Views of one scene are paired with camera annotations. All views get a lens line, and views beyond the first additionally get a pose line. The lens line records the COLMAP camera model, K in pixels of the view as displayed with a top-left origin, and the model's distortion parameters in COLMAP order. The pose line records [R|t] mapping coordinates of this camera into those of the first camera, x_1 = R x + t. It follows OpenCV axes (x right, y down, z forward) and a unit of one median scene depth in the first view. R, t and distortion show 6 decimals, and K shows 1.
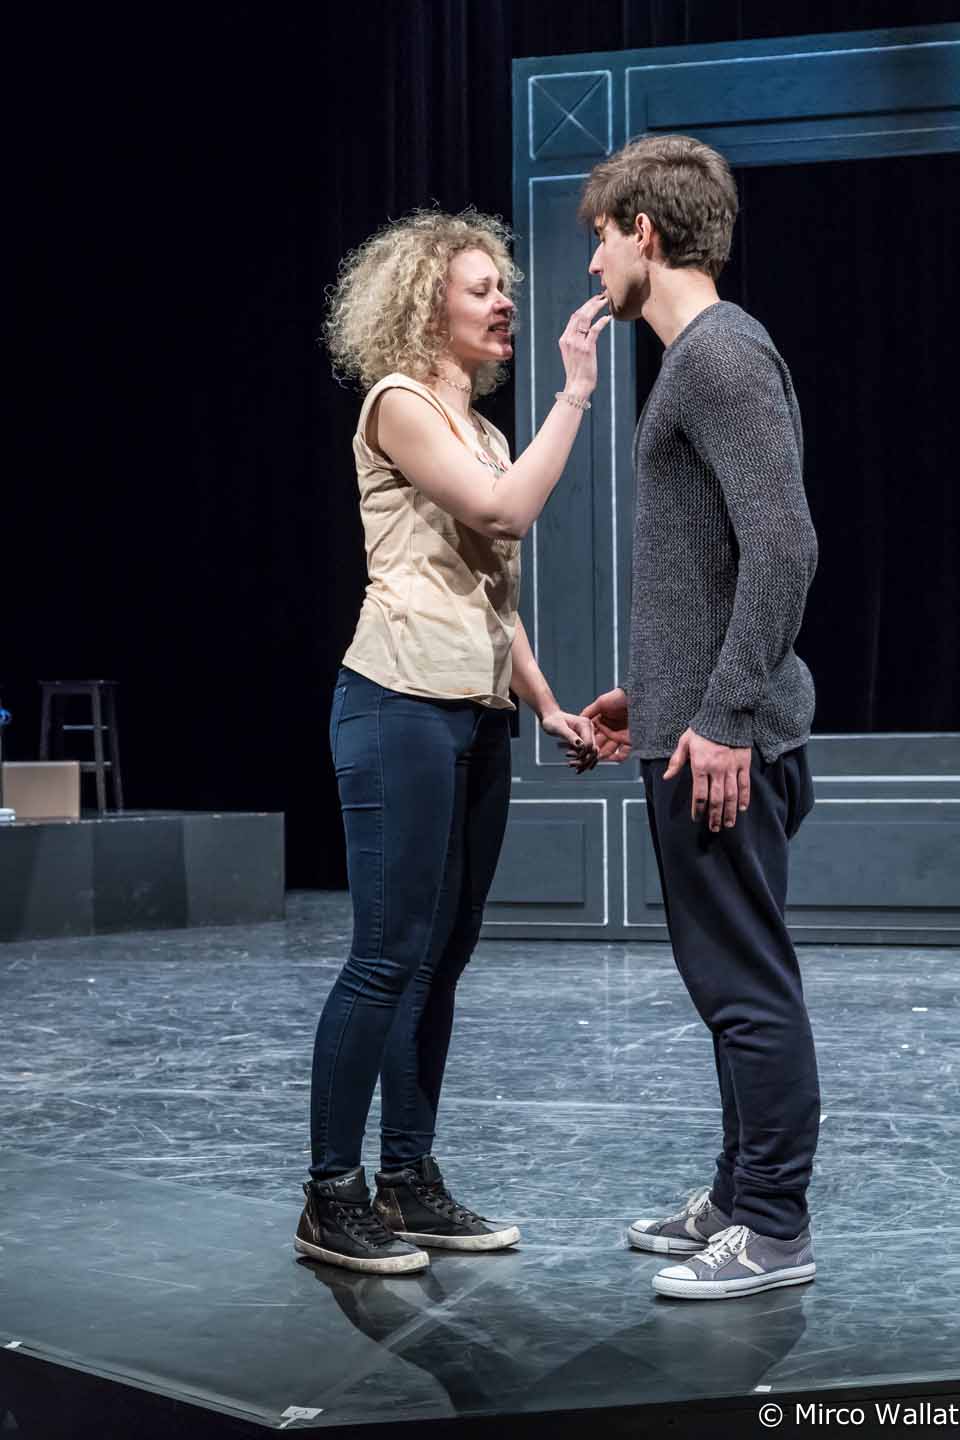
lens RADIAL K [[2785.9, 0, 480.0], [0, 2785.9, 720.0], [0, 0, 1]] dist [0.015157, 0.053720]
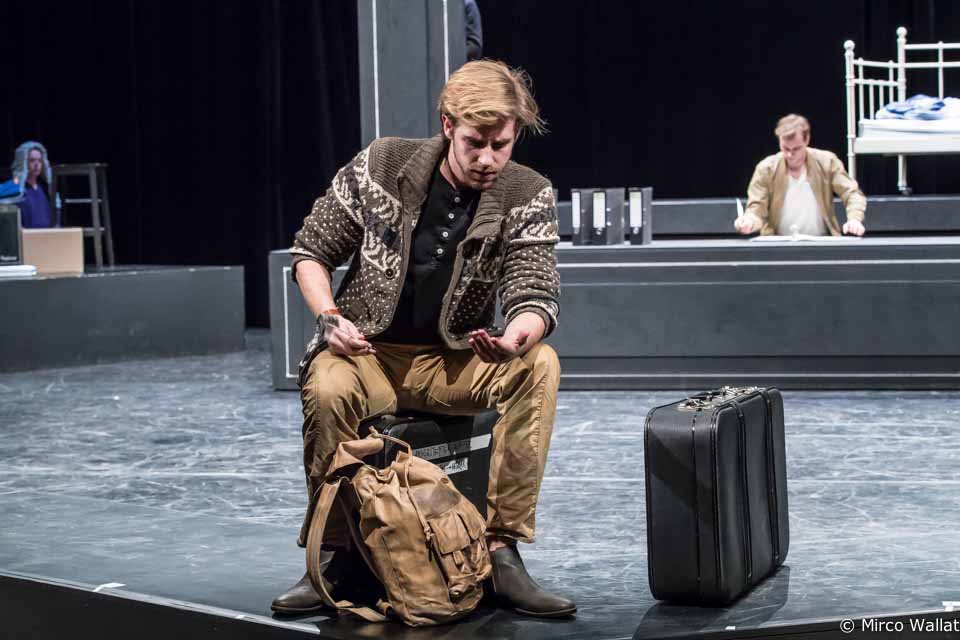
lens RADIAL K [[2349.3, 0, 480.0], [0, 2349.3, 320.0], [0, 0, 1]] dist [-0.043589, 0.295970]
pose [[0.998055, -0.012037, 0.061159, -0.047647], [0.008466, 0.998263, 0.058311, -0.006519], [-0.061755, -0.057680, 0.996423, -0.126562]]
